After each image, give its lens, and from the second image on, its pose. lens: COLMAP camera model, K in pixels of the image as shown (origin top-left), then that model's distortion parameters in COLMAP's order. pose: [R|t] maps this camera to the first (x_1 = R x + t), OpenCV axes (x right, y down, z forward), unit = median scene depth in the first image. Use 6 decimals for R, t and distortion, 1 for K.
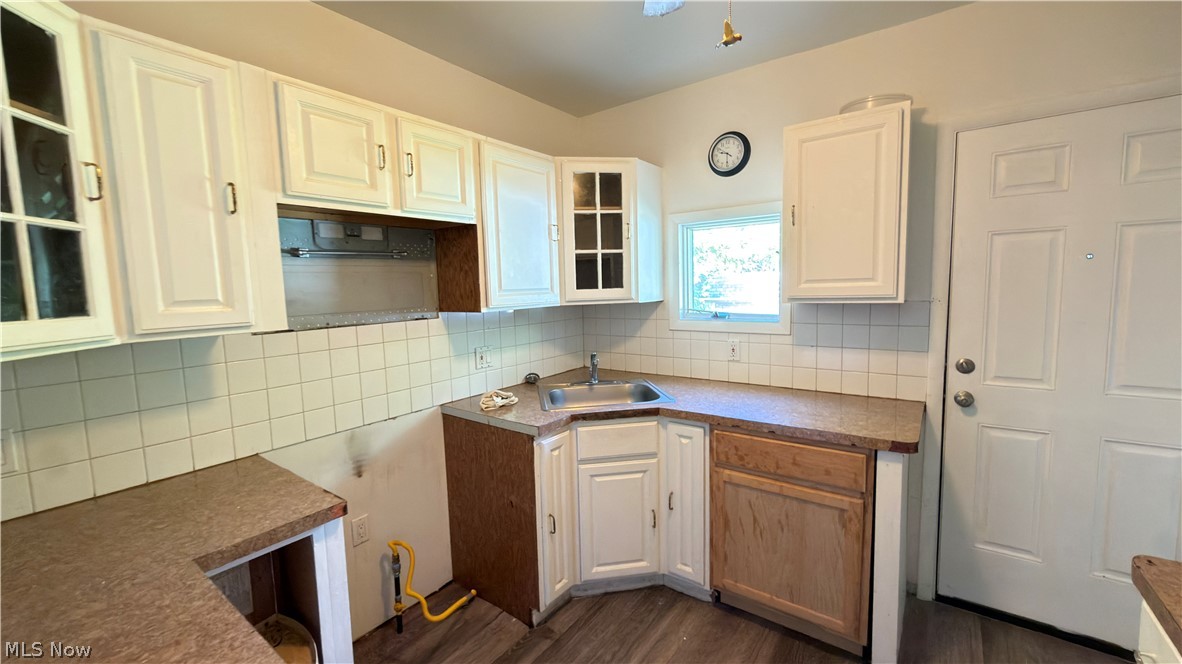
lens RADIAL K [[472.4, 0, 586.6], [0, 472.4, 330.2], [0, 0, 1]] dist [0.001320, 0.001191]
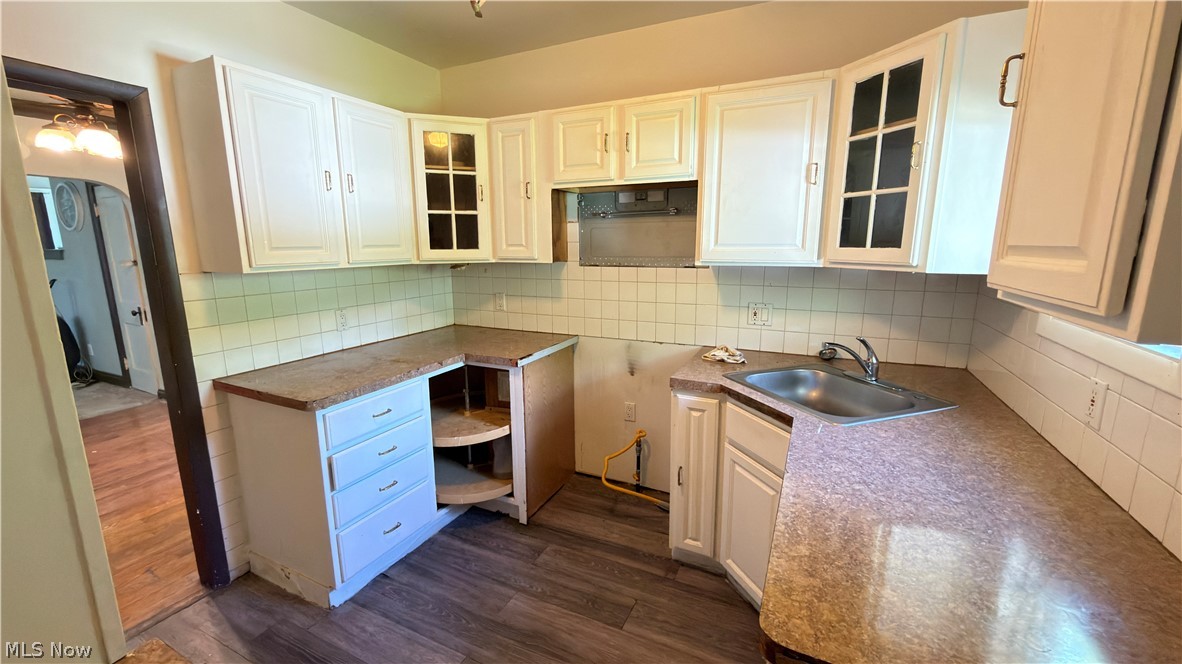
lens RADIAL K [[472.4, 0, 588.6], [0, 472.4, 329.8], [0, 0, 1]] dist [0.001320, 0.001191]
pose [[0.184941, 0.213382, -0.959305, 0.813926], [-0.093509, 0.975535, 0.198965, -0.088549], [0.978291, 0.052907, 0.200369, 0.585594]]
